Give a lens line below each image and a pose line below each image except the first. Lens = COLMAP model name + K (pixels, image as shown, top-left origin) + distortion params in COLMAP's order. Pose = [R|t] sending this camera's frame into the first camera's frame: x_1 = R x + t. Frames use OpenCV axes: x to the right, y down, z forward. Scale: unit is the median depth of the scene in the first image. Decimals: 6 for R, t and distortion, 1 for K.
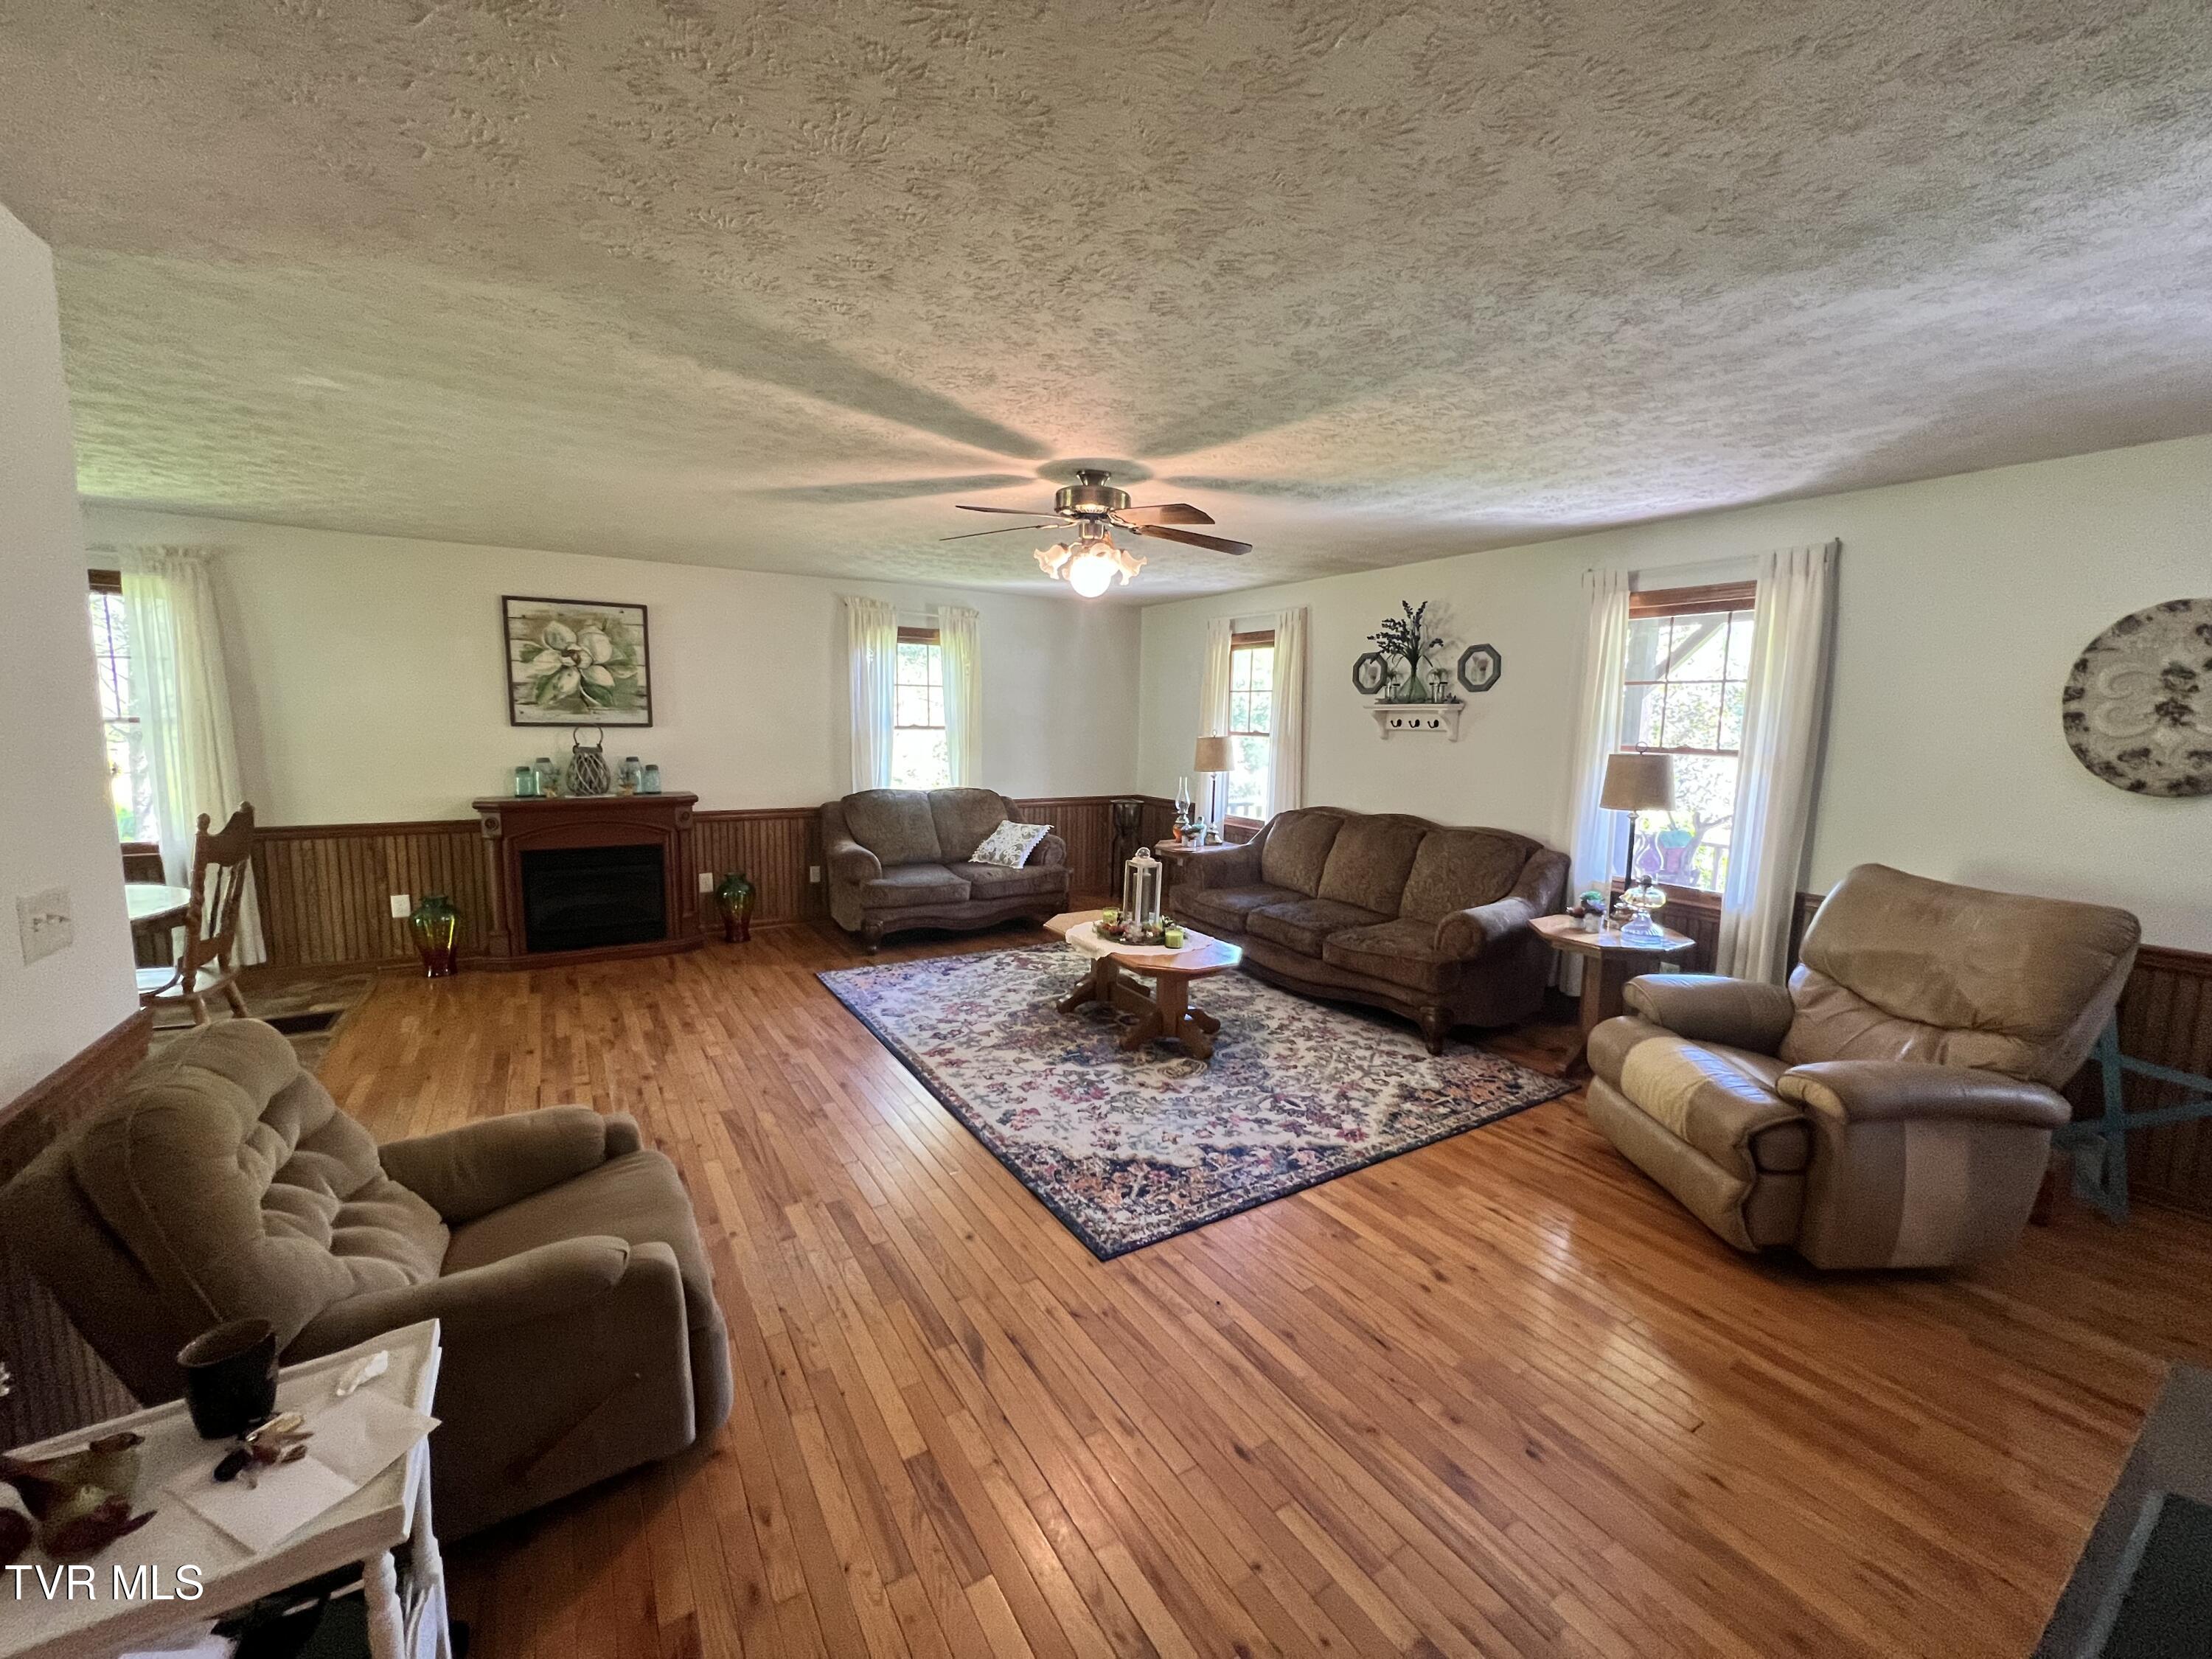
lens RADIAL K [[886.6, 0, 1106.2], [0, 886.6, 829.4], [0, 0, 1]] dist [-0.001079, 0.000736]
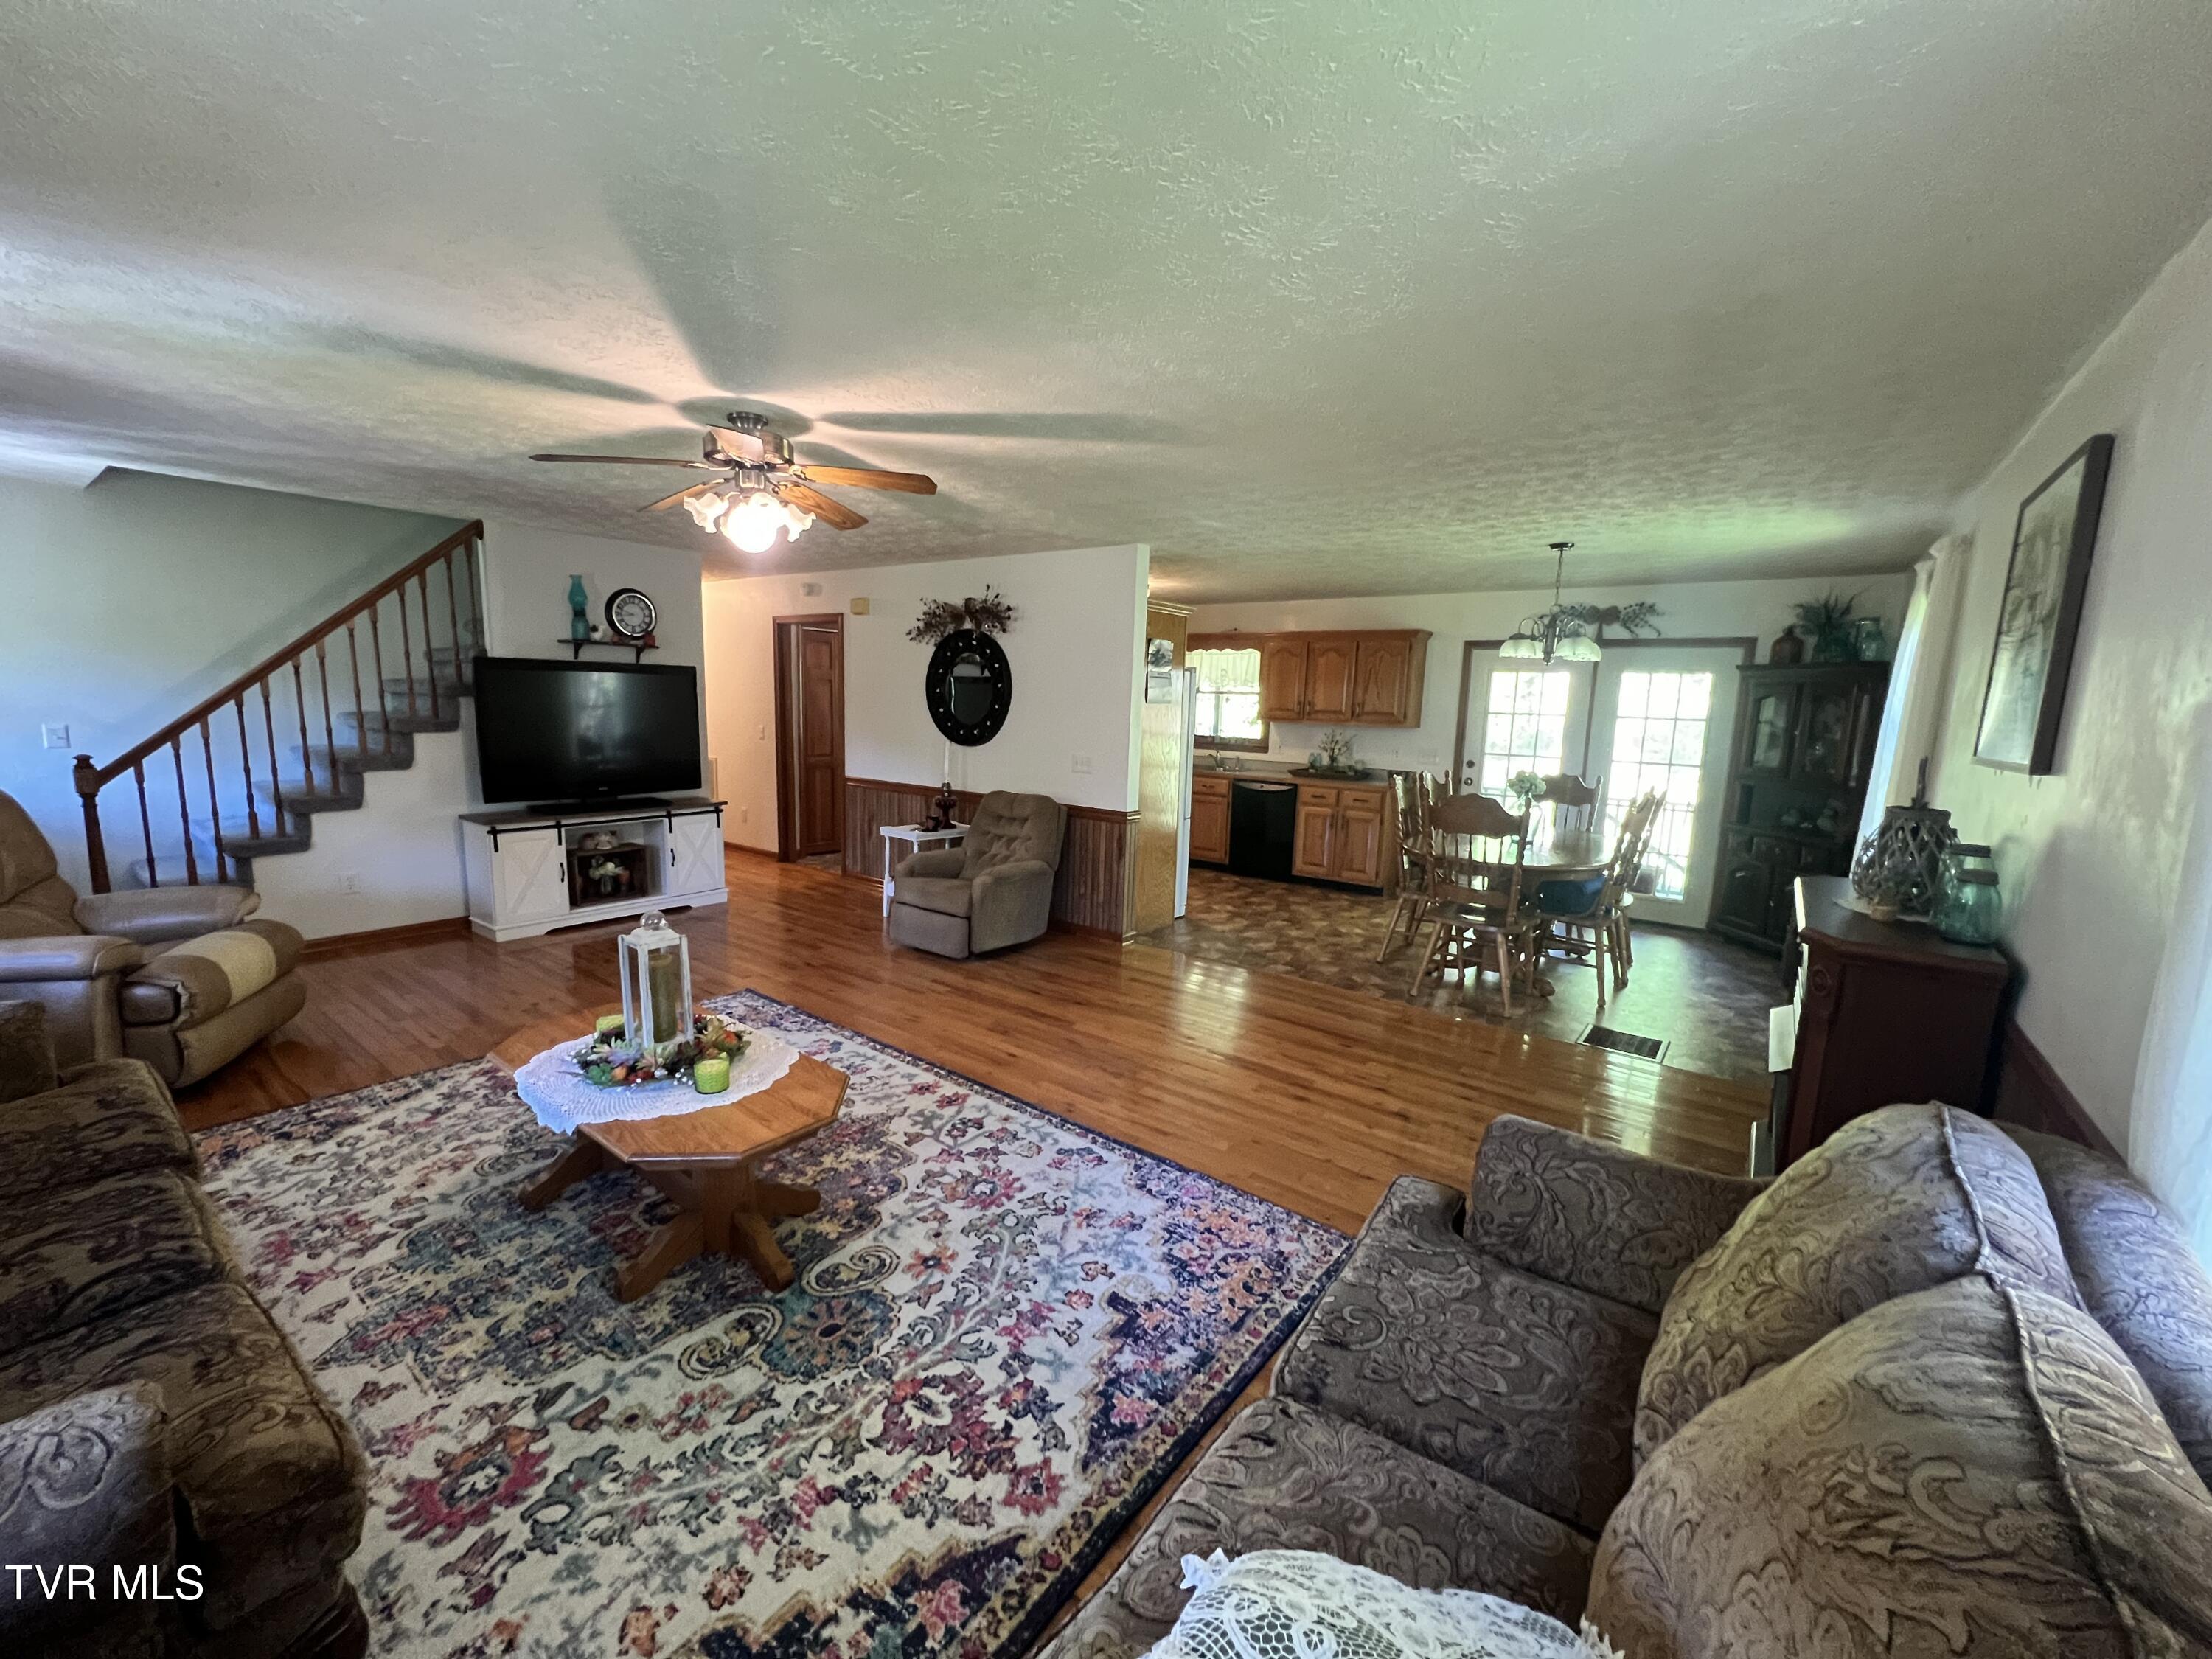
lens RADIAL K [[886.6, 0, 1102.1], [0, 886.6, 835.2], [0, 0, 1]] dist [-0.001079, 0.000736]
pose [[-0.937401, 0.003197, -0.348237, -0.030075], [-0.092852, 0.961466, 0.258771, -0.199339], [0.335645, 0.274907, -0.900982, 1.602915]]
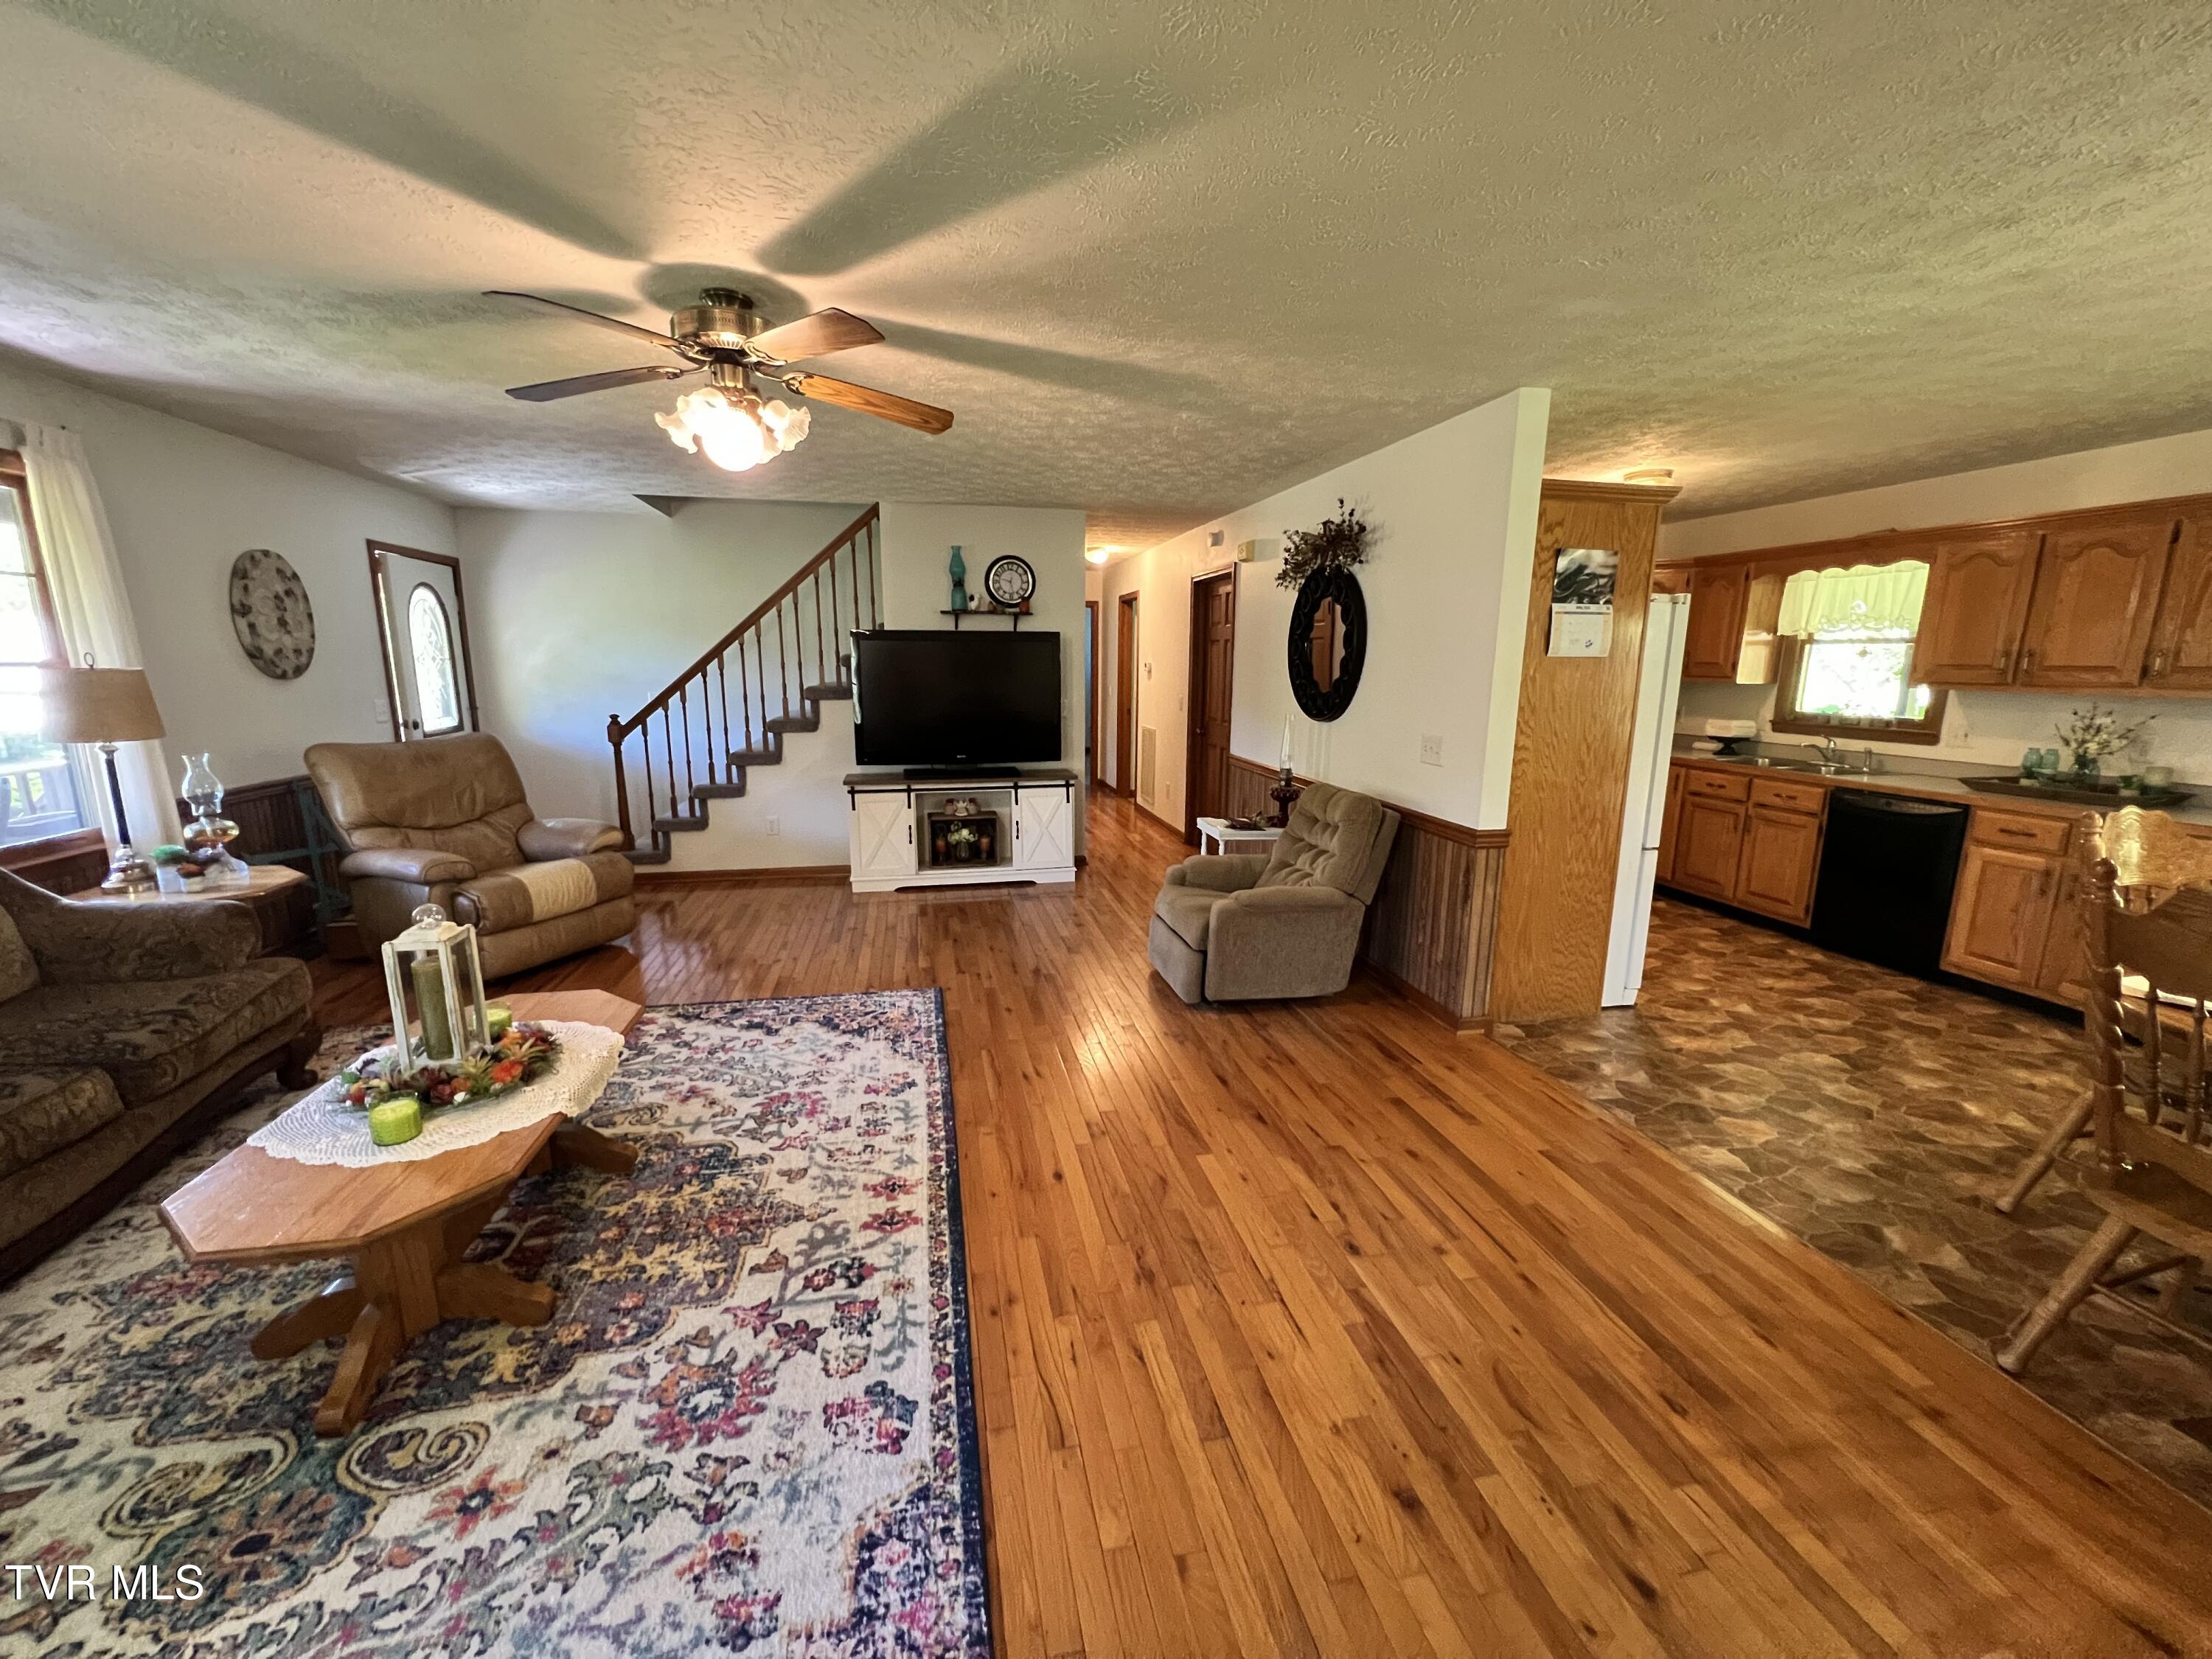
lens RADIAL K [[887.2, 0, 1098.7], [0, 887.2, 830.0], [0, 0, 1]] dist [0.000830, -0.000264]
pose [[-0.936429, -0.093099, 0.338279, -0.455295], [0.016709, 0.951226, 0.308043, -0.159149], [-0.350458, 0.294112, -0.889200, 1.296293]]
